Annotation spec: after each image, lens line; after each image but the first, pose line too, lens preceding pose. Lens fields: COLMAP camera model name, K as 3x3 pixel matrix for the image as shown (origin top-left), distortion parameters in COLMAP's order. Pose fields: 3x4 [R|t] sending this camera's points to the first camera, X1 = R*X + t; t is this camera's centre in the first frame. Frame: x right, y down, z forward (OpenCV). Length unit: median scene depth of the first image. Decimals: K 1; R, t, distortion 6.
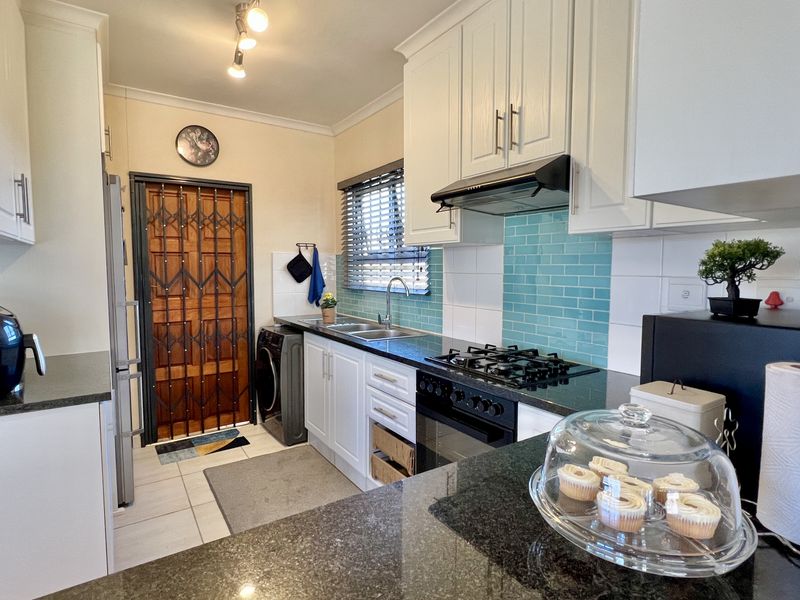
lens RADIAL K [[427.4, 0, 398.8], [0, 427.4, 295.7], [0, 0, 1]] dist [0.008058, -0.000402]
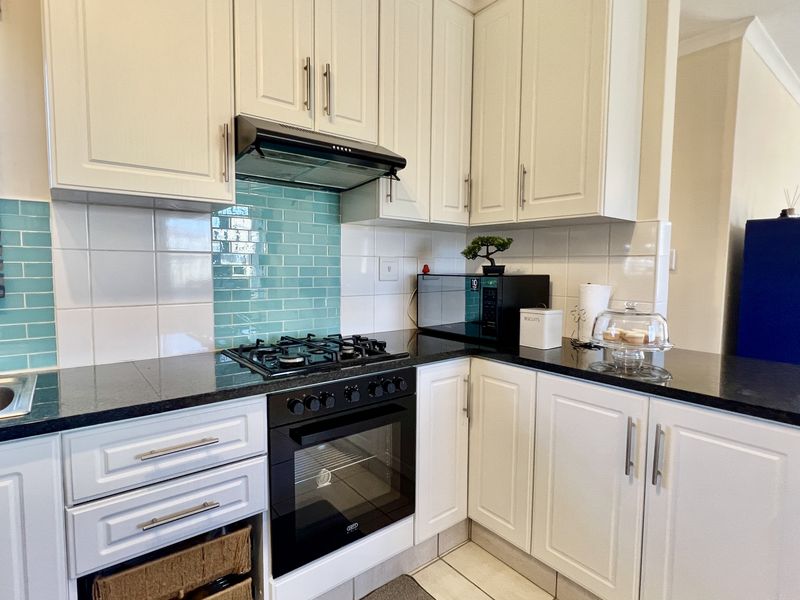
lens RADIAL K [[427.4, 0, 399.2], [0, 427.4, 296.4], [0, 0, 1]] dist [0.008058, -0.000402]
pose [[-0.067509, -0.076036, 0.994817, -0.381463], [0.058316, 0.995086, 0.080014, -0.011577], [-0.996013, 0.063415, -0.062743, 0.523651]]
